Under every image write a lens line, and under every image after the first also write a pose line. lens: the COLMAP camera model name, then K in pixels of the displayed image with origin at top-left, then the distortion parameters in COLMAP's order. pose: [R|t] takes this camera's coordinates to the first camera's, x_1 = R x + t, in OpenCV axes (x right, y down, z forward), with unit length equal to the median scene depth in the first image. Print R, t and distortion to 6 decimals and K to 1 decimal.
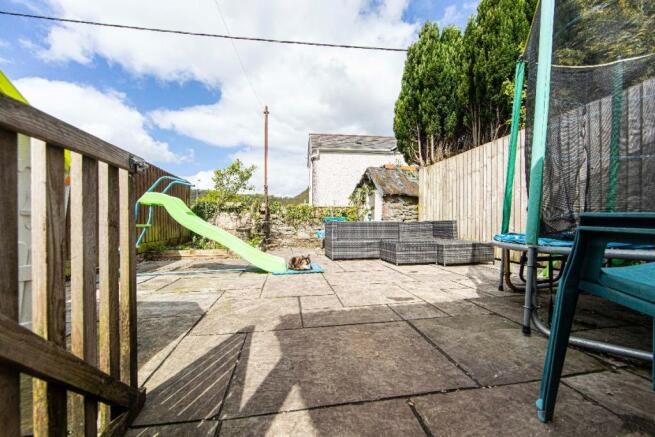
lens RADIAL K [[280.2, 0, 327.5], [0, 280.2, 218.5], [0, 0, 1]] dist [-0.004128, -0.000419]
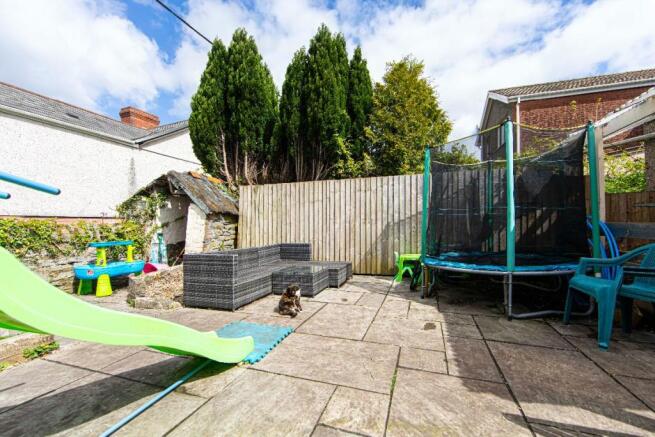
lens RADIAL K [[280.2, 0, 327.5], [0, 280.2, 218.5], [0, 0, 1]] dist [-0.004128, -0.000419]
pose [[0.411022, 0.015711, 0.911490, -0.512782], [-0.011737, 0.999860, -0.011941, -0.077766], [-0.911550, -0.005790, 0.411148, 0.464056]]
